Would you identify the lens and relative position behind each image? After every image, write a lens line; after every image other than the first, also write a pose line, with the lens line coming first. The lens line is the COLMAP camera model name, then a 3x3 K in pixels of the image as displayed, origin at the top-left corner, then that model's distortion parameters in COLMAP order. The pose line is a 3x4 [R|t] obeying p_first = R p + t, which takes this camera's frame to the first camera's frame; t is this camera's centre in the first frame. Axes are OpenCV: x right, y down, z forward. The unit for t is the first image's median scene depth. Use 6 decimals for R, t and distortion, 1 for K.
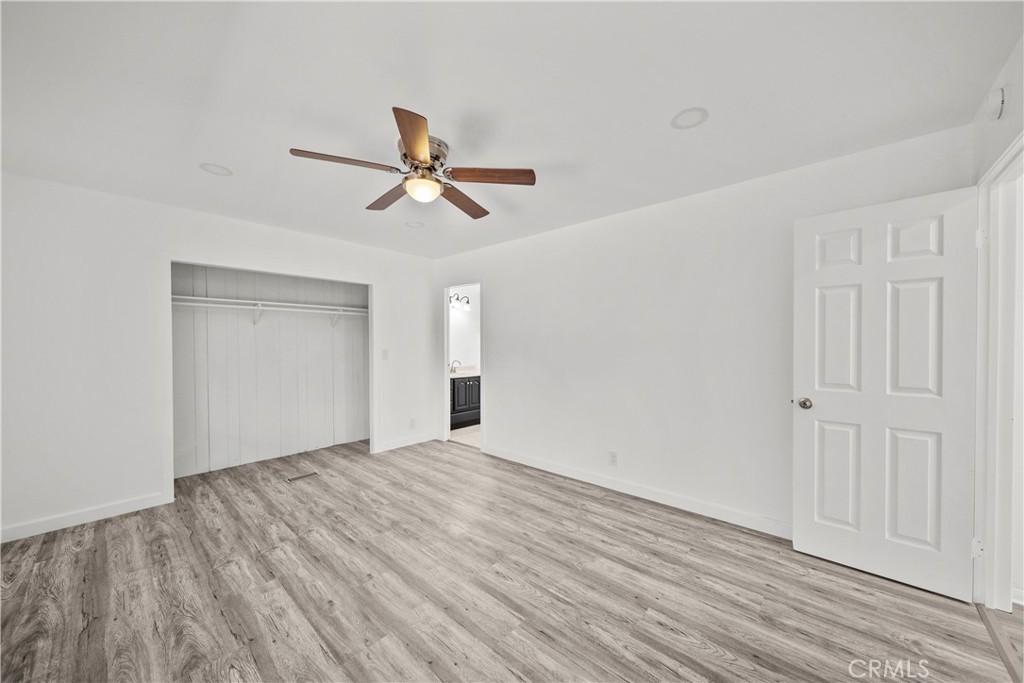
lens RADIAL K [[360.2, 0, 510.5], [0, 360.2, 345.2], [0, 0, 1]] dist [0.000736, -0.001295]
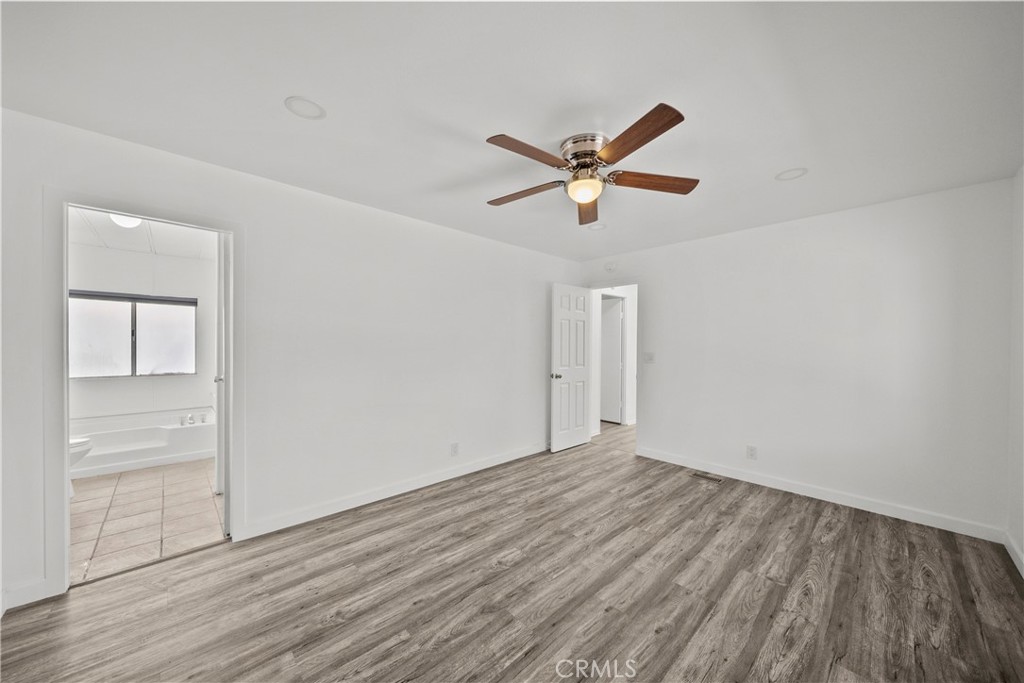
lens RADIAL K [[360.2, 0, 517.7], [0, 360.2, 346.0], [0, 0, 1]] dist [0.000736, -0.001295]
pose [[0.079909, 0.000391, 0.996802, -1.116575], [0.000131, 1.000000, -0.000403, -0.004050], [-0.996802, 0.000162, 0.079909, 0.996641]]
